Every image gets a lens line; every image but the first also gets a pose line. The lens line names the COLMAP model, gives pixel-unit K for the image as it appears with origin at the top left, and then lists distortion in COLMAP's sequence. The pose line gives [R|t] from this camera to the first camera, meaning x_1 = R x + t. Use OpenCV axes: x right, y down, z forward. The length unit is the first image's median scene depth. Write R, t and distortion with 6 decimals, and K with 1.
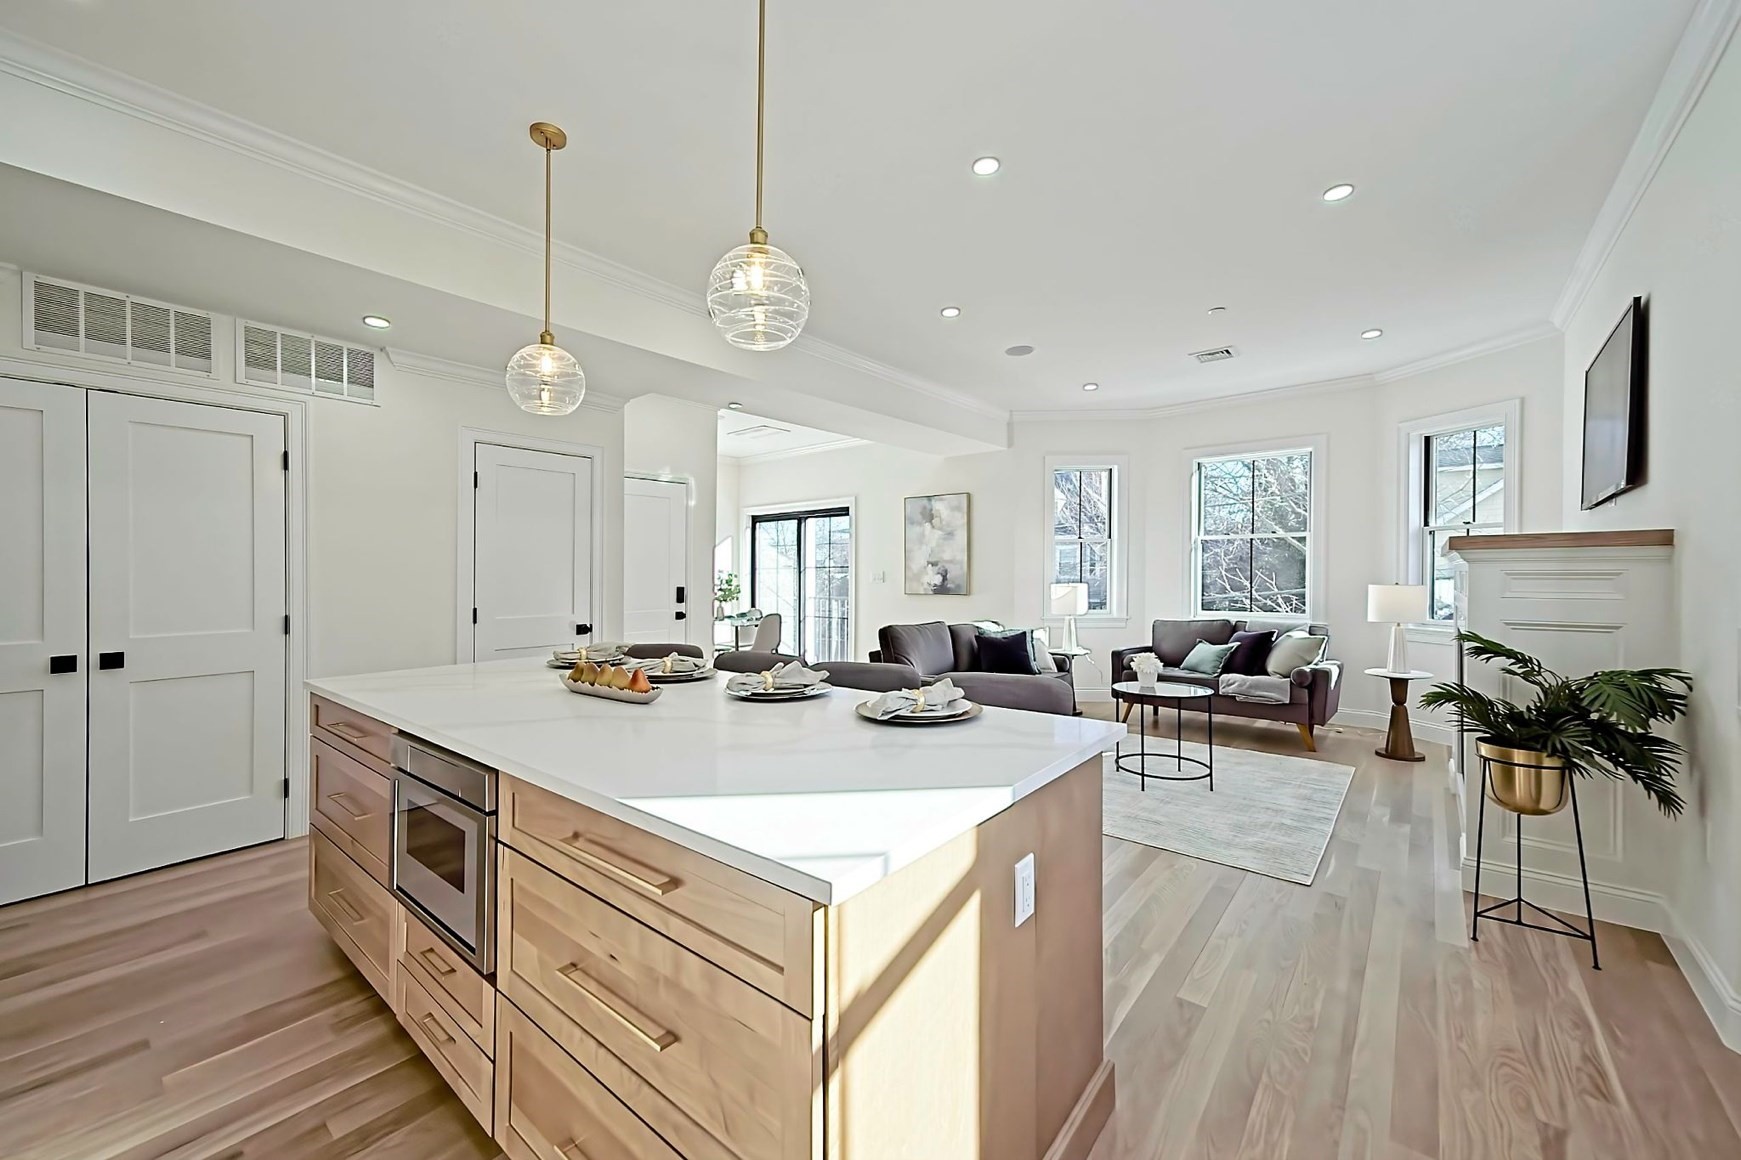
lens RADIAL K [[678.1, 0, 839.6], [0, 678.1, 578.7], [0, 0, 1]] dist [0.016254, 0.000172]
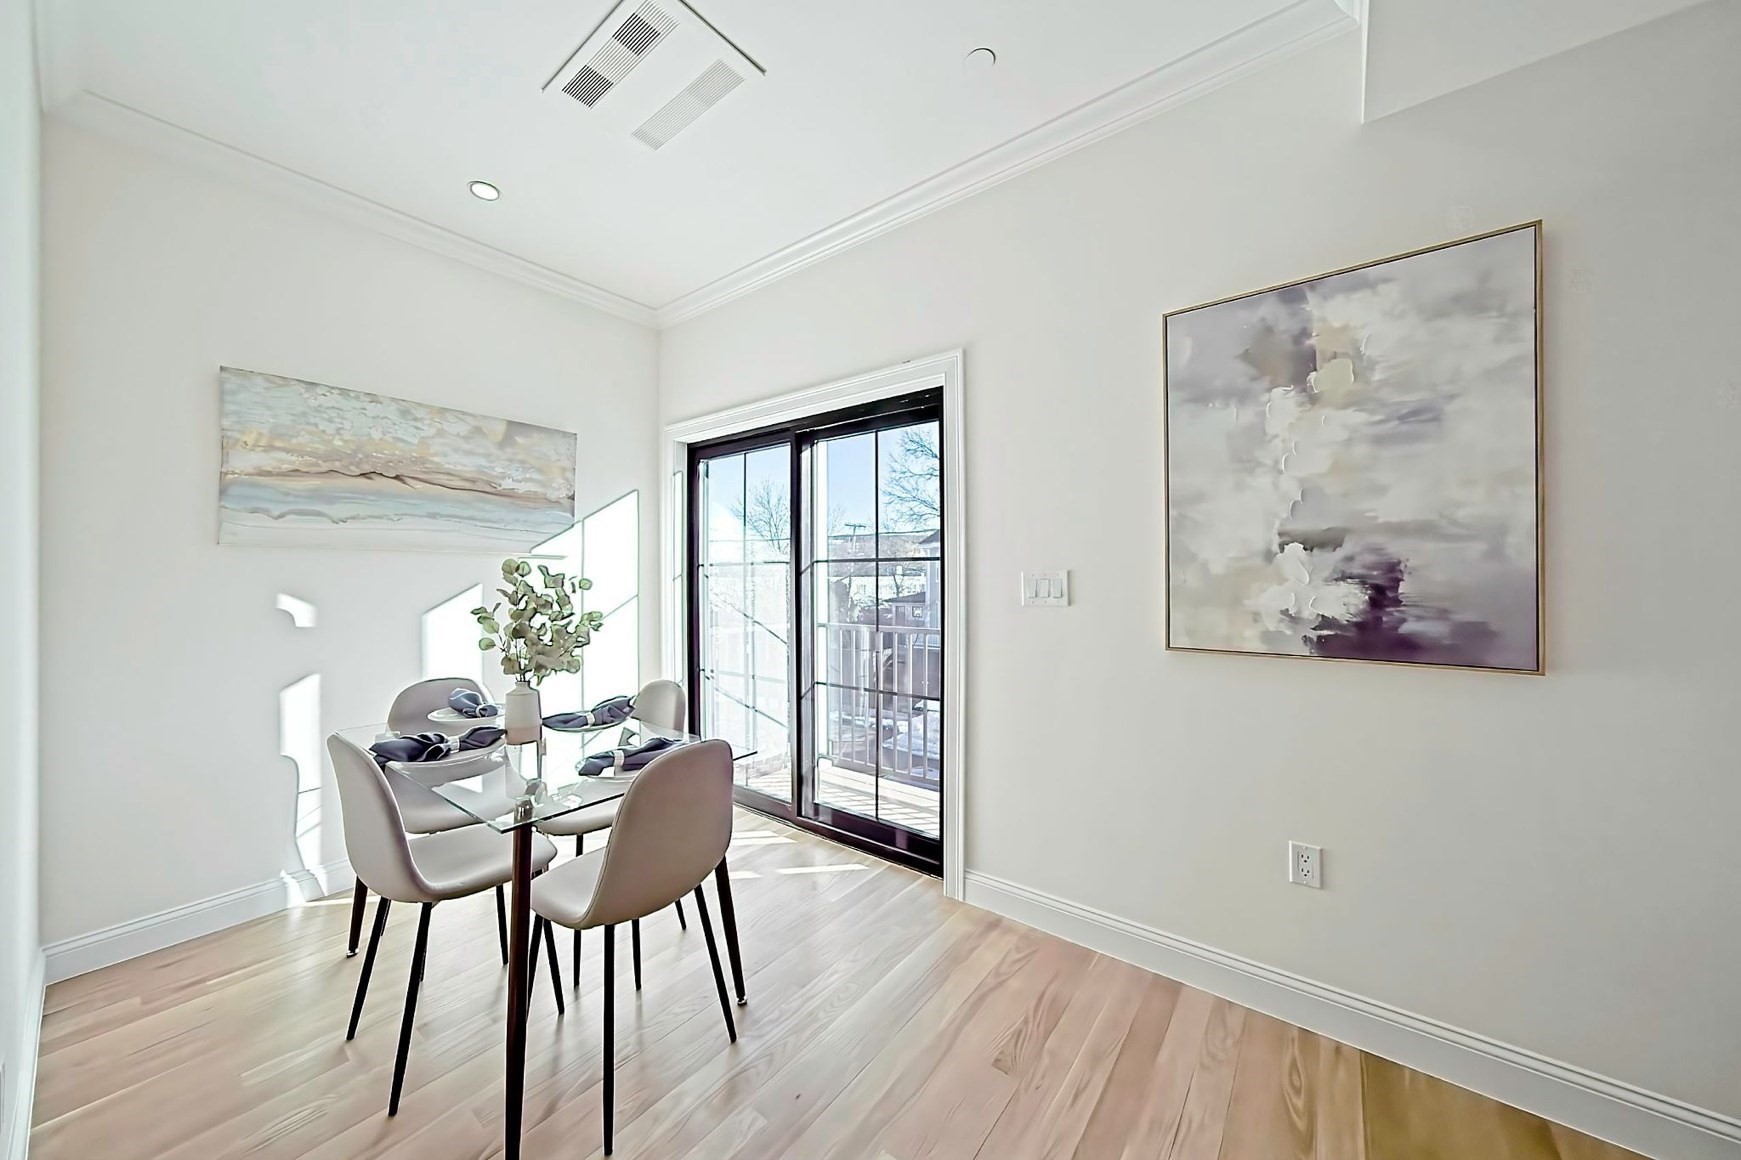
lens RADIAL K [[599.7, 0, 873.5], [0, 599.7, 574.6], [0, 0, 1]] dist [0.003786, -0.000324]
pose [[0.997665, 0.004388, 0.068154, -0.046449], [-0.003182, 0.999836, -0.017801, -0.004100], [-0.068221, 0.017543, 0.997516, 0.775195]]
